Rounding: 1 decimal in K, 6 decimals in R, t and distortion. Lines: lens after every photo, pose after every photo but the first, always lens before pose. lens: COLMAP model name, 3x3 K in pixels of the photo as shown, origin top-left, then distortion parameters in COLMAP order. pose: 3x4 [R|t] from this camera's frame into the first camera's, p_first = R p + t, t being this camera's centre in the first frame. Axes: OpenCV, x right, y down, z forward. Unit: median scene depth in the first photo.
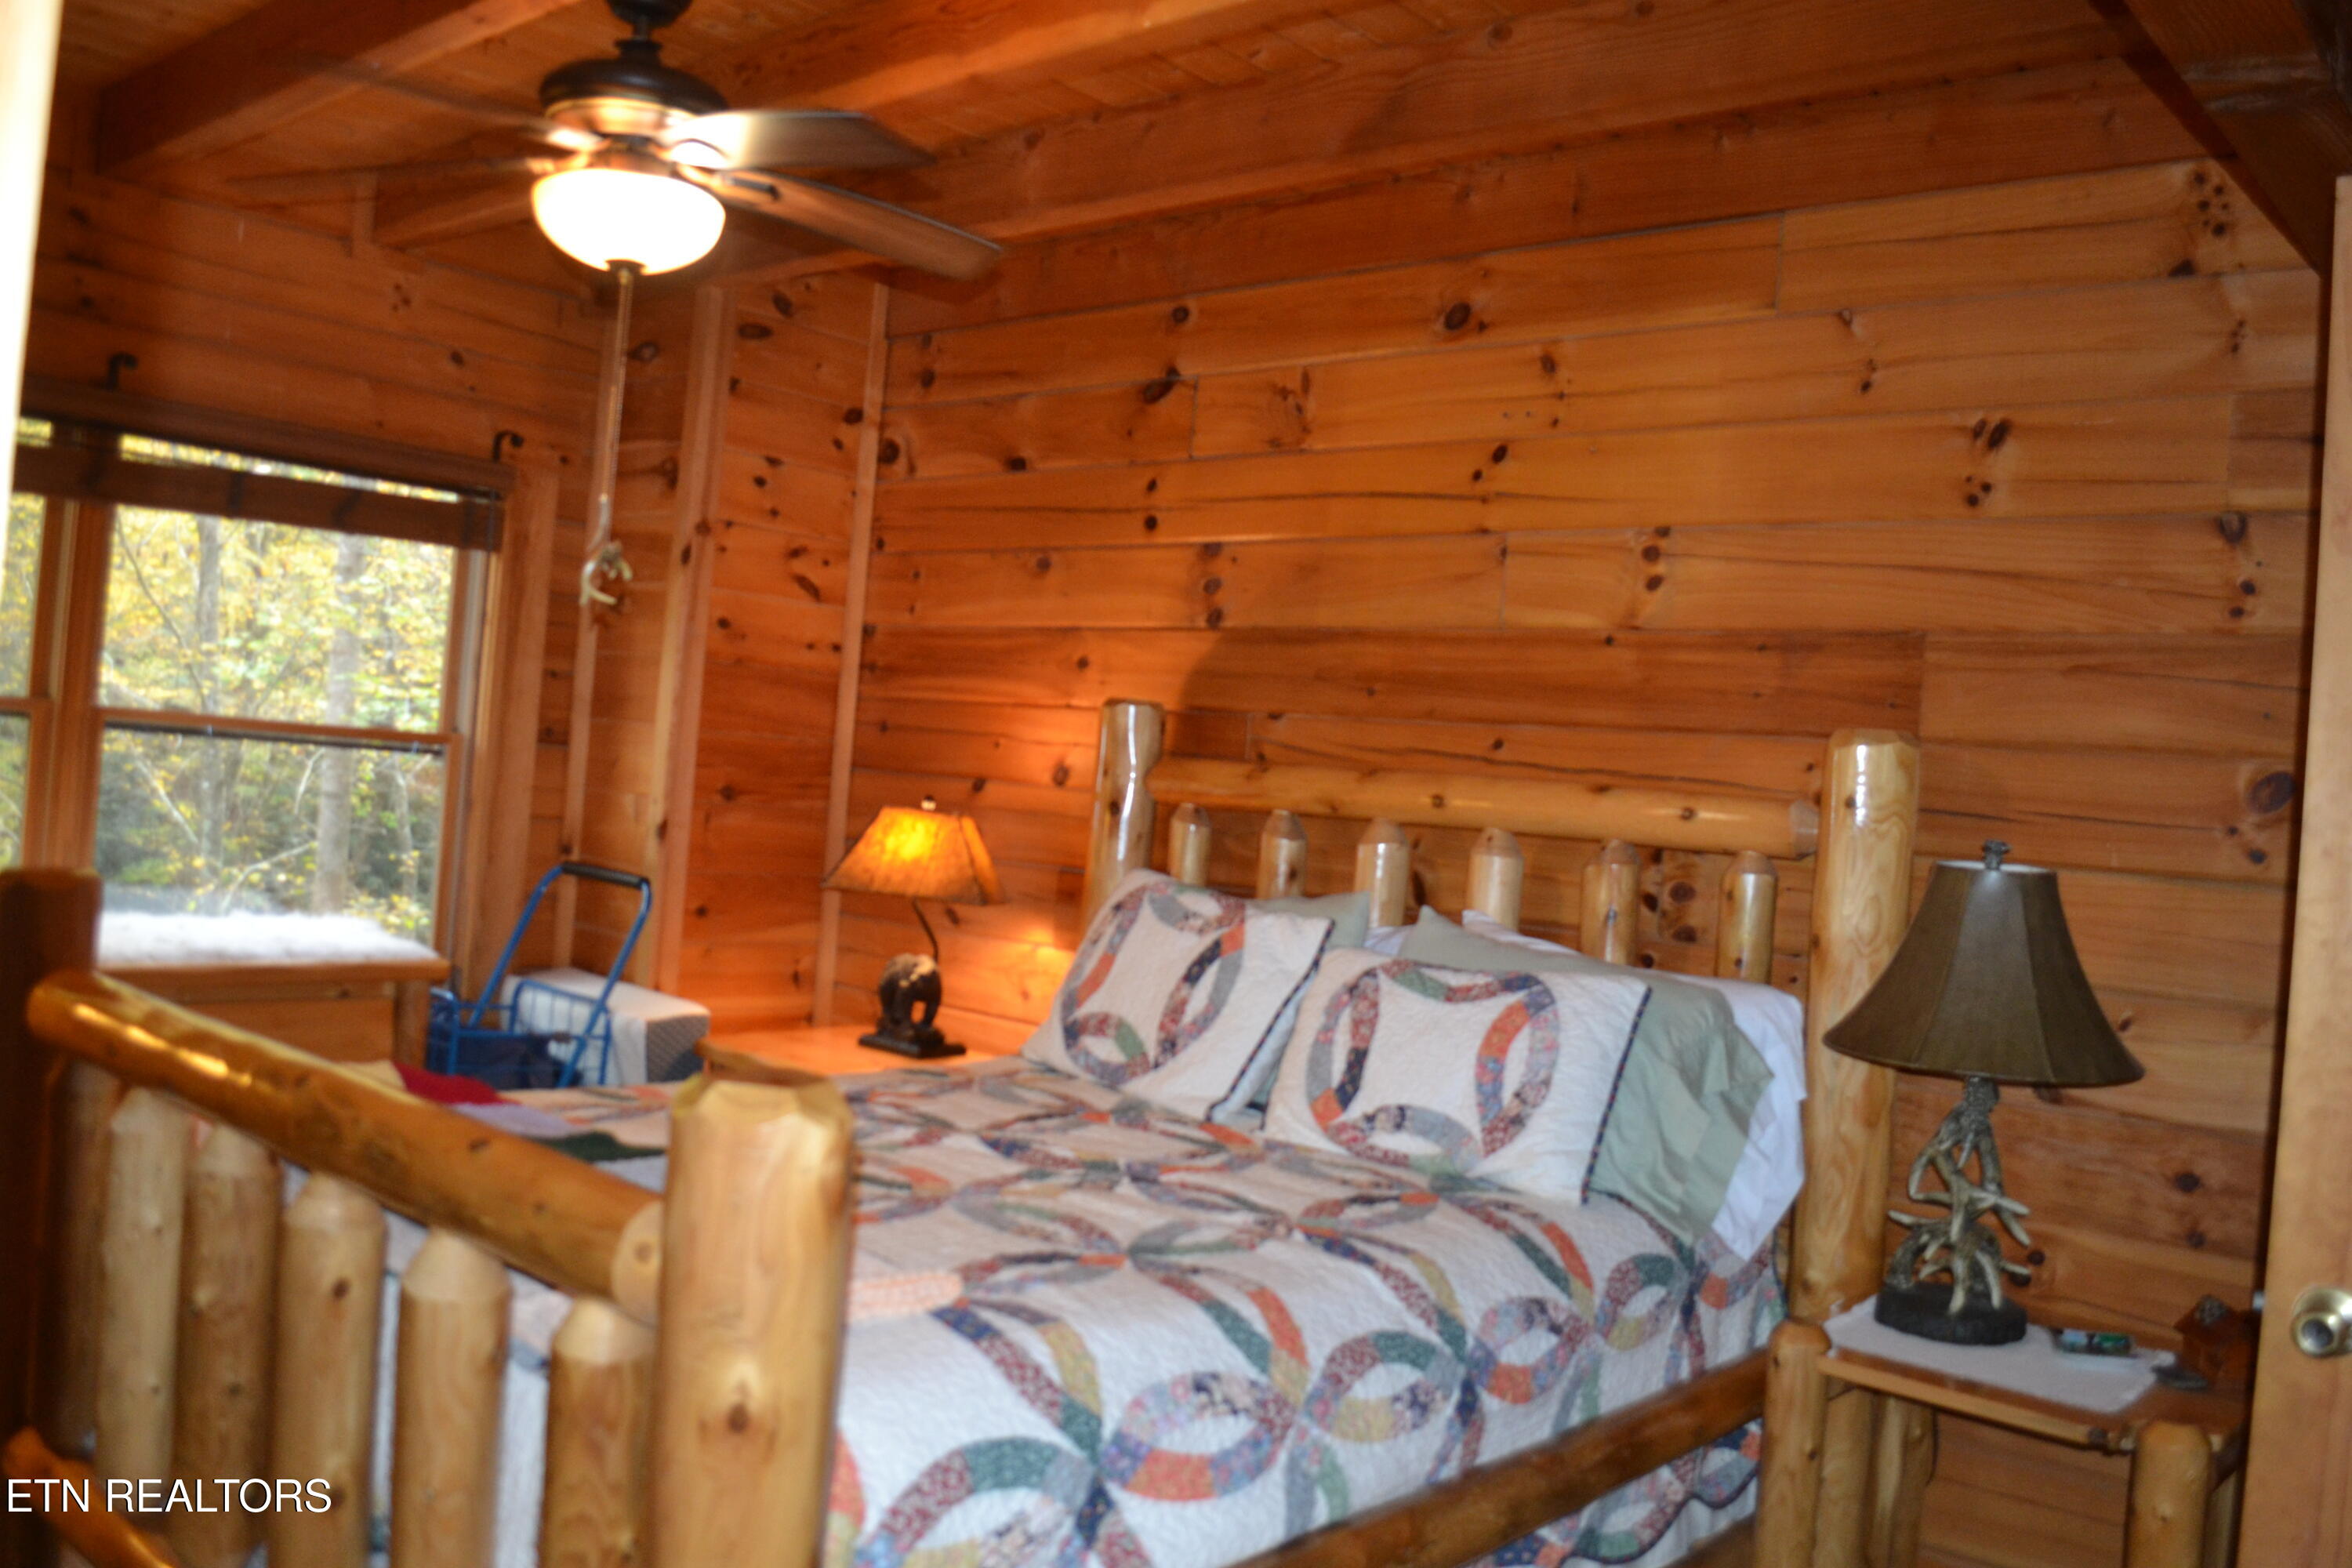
lens RADIAL K [[1906.0, 0, 1163.6], [0, 1906.0, 785.5], [0, 0, 1]] dist [-0.082431, 0.008874]
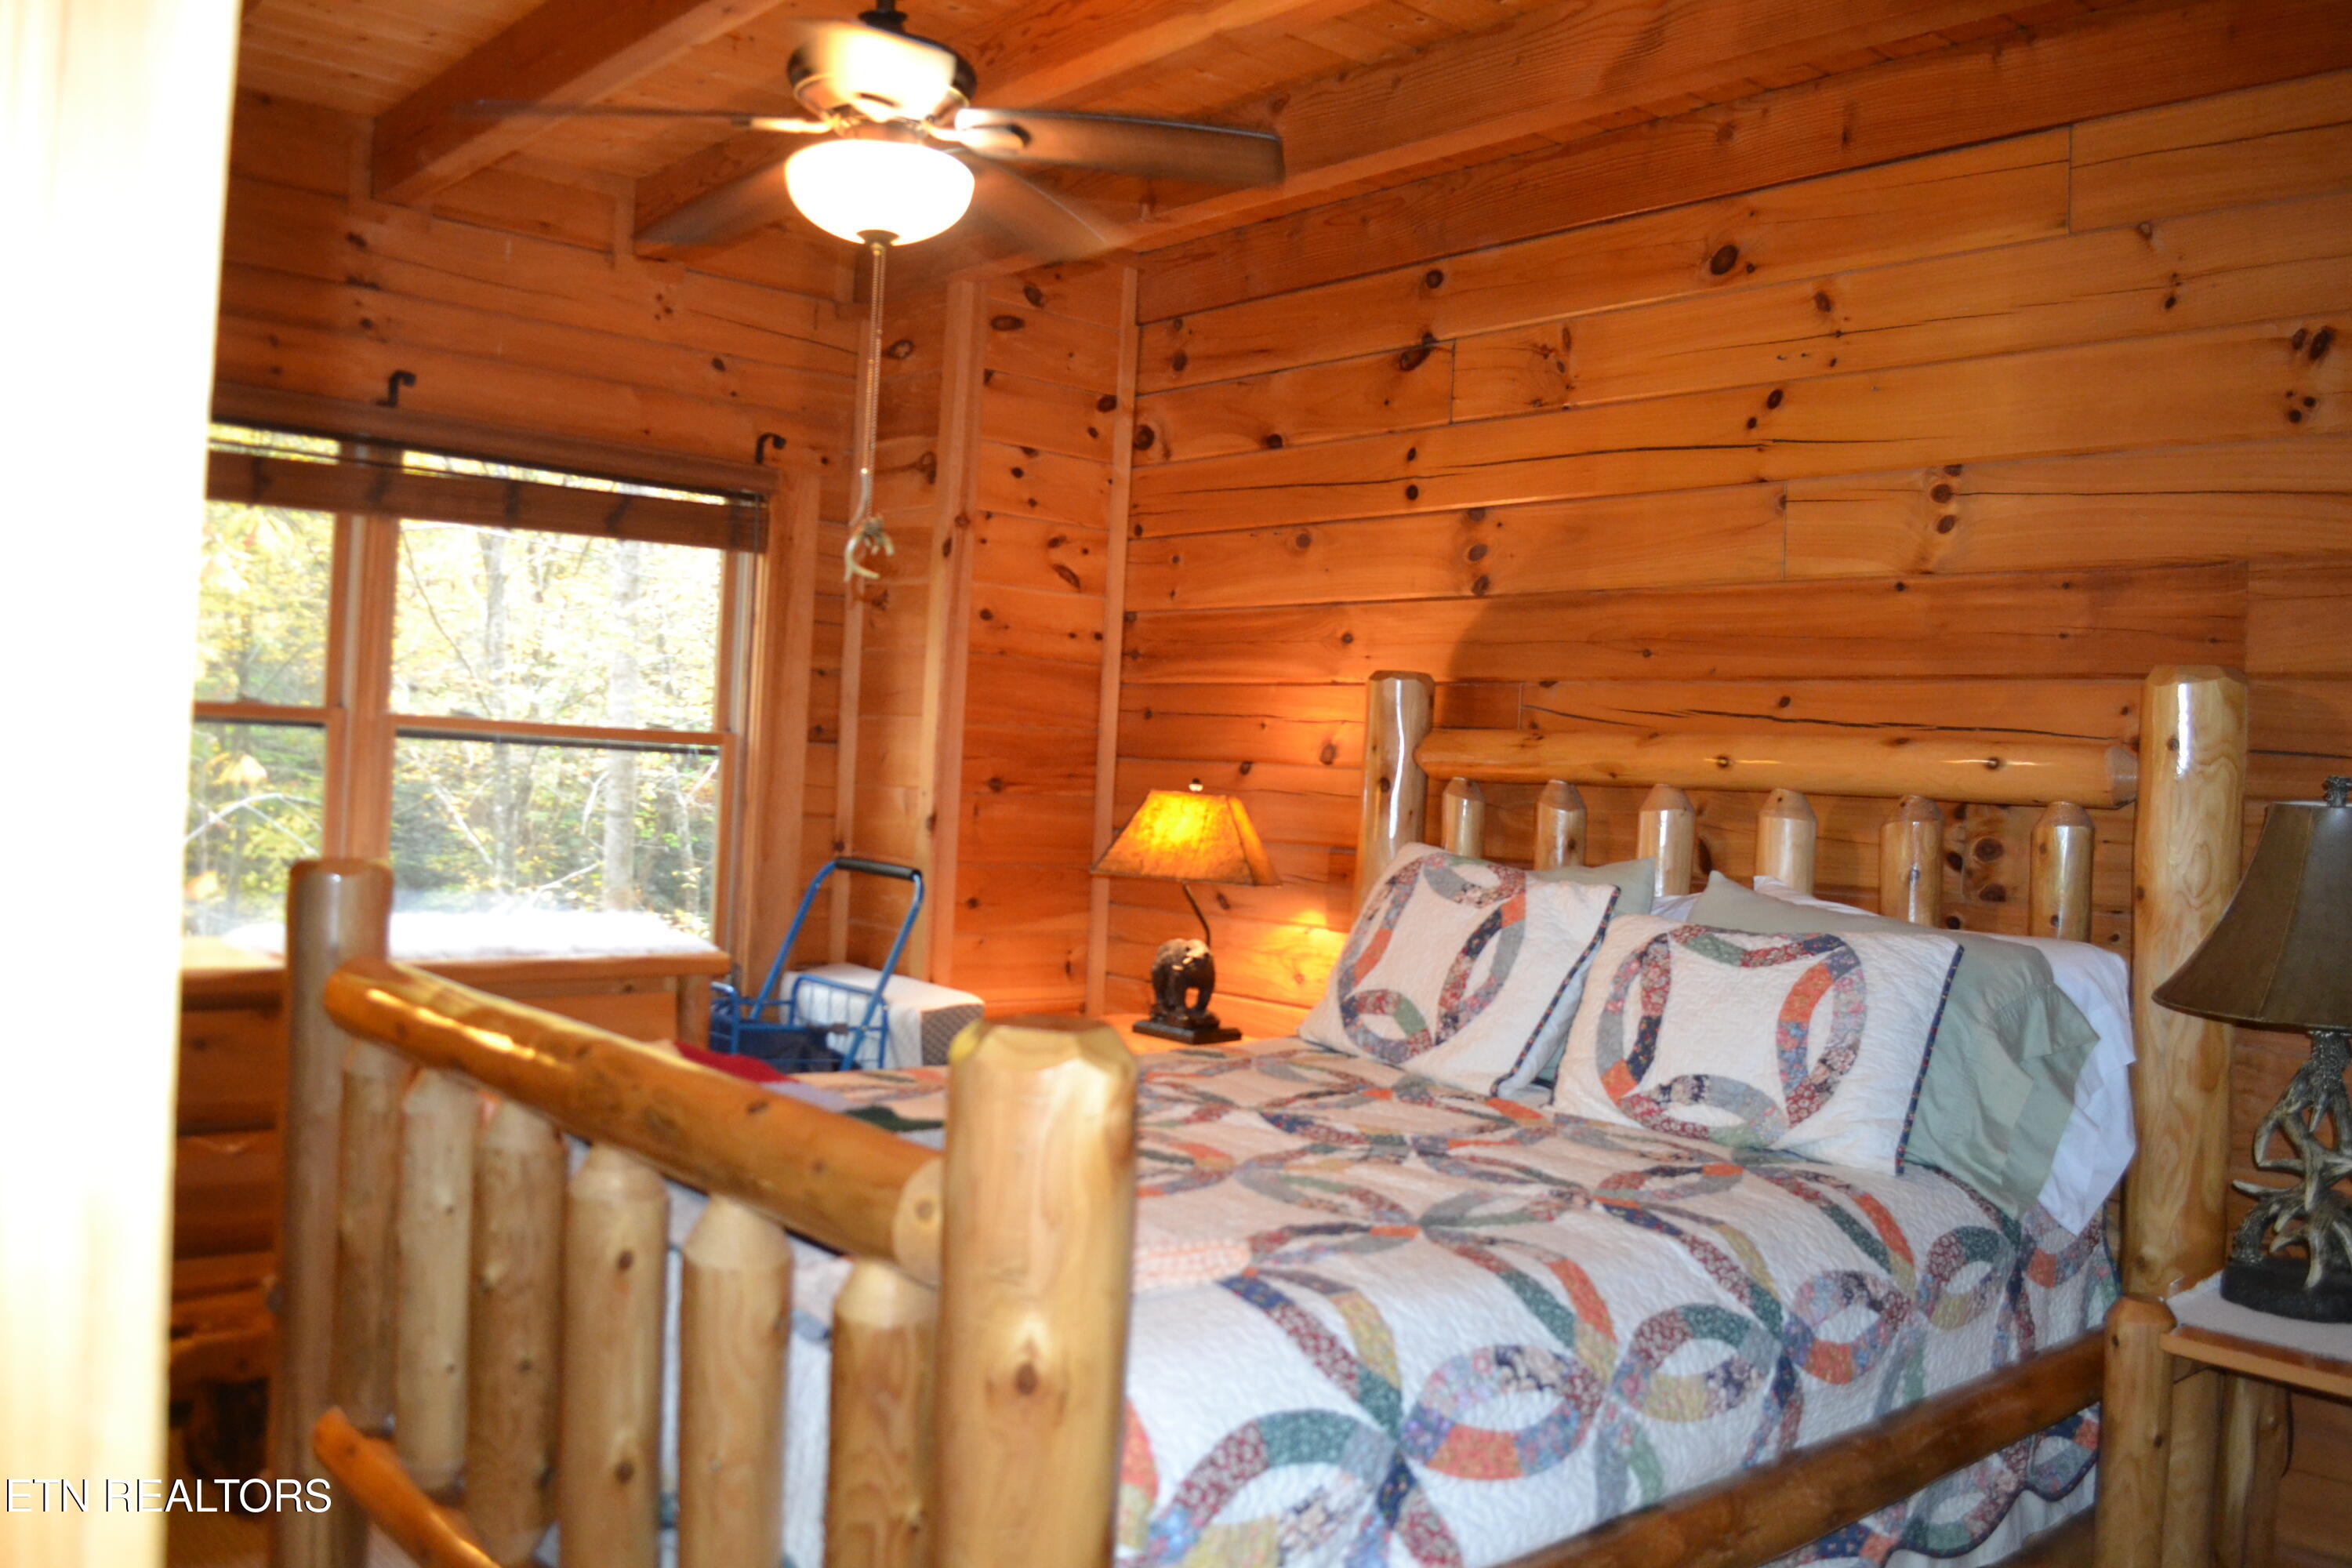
lens RADIAL K [[1906.0, 0, 1190.0], [0, 1906.0, 766.3], [0, 0, 1]] dist [-0.082431, 0.008874]
pose [[0.991946, -0.032565, -0.122402, -0.005932], [0.031232, 0.999430, -0.012790, 0.014990], [0.122749, 0.008864, 0.992398, 0.020654]]
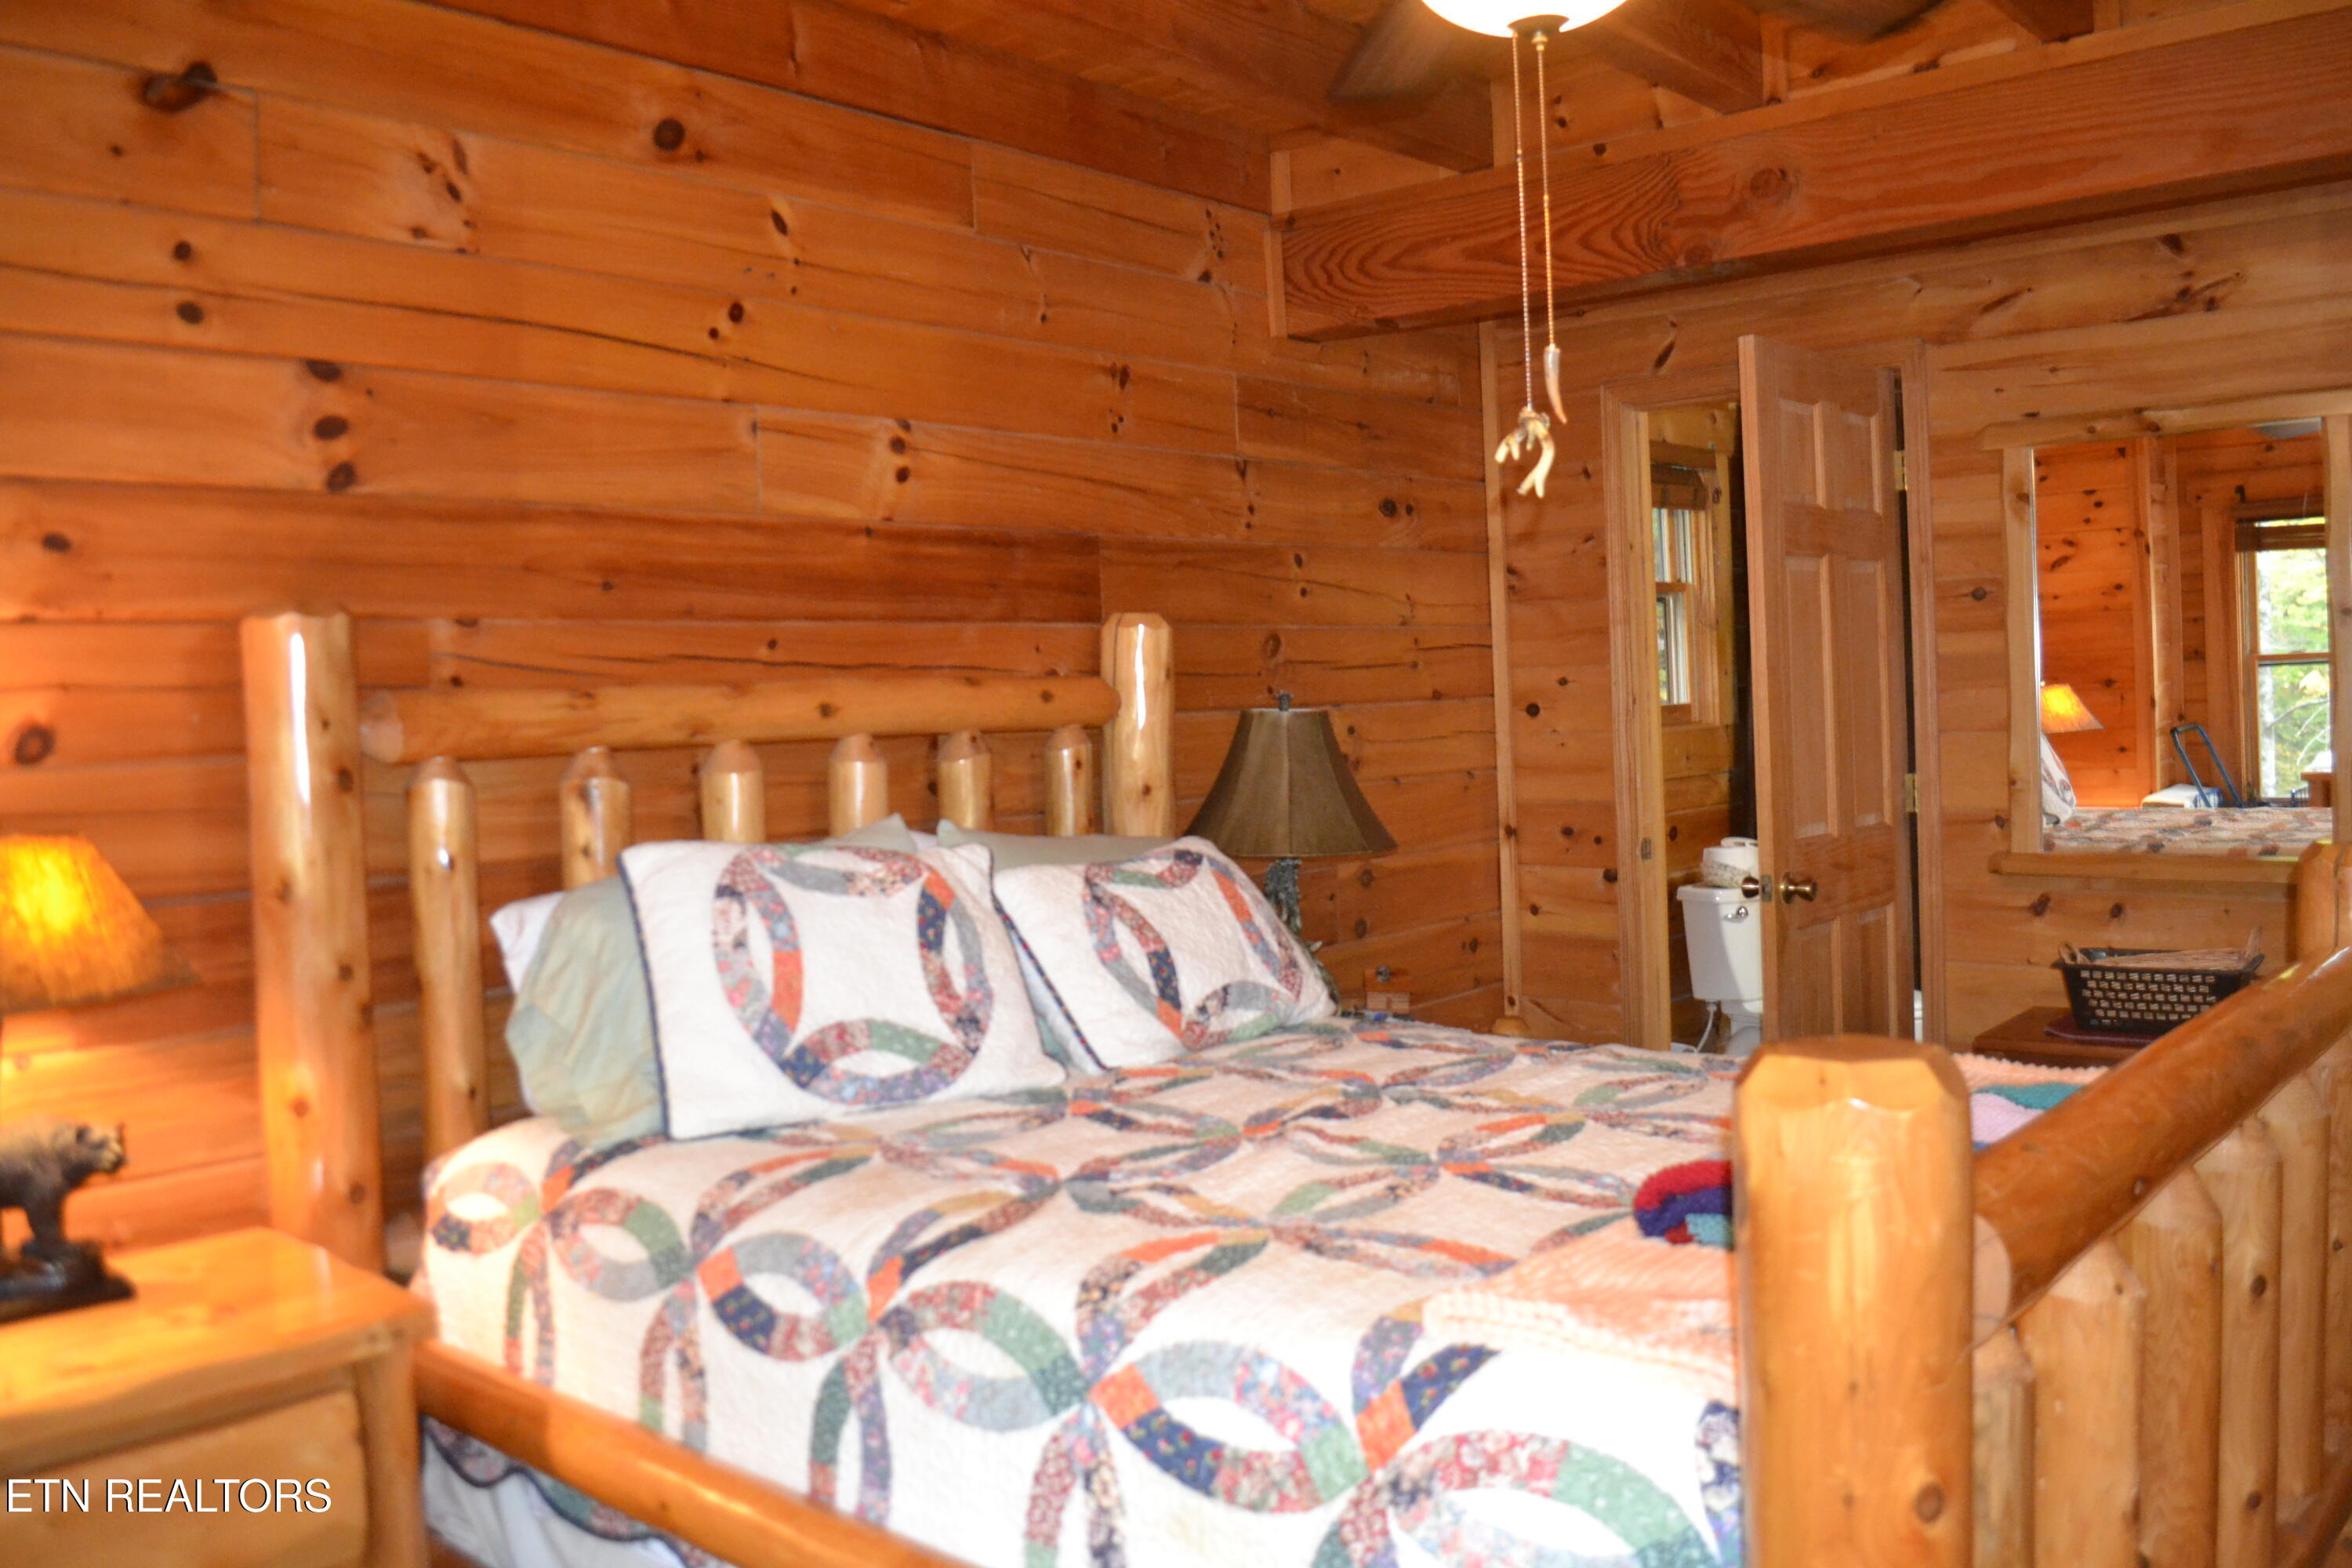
lens RADIAL K [[1906.0, 0, 1170.1], [0, 1906.0, 770.4], [0, 0, 1]] dist [-0.082431, 0.008874]
pose [[0.005497, -0.108713, 0.994058, -0.775055], [0.042892, 0.993184, 0.108380, -0.055337], [-0.999065, 0.042041, 0.010123, 0.871755]]
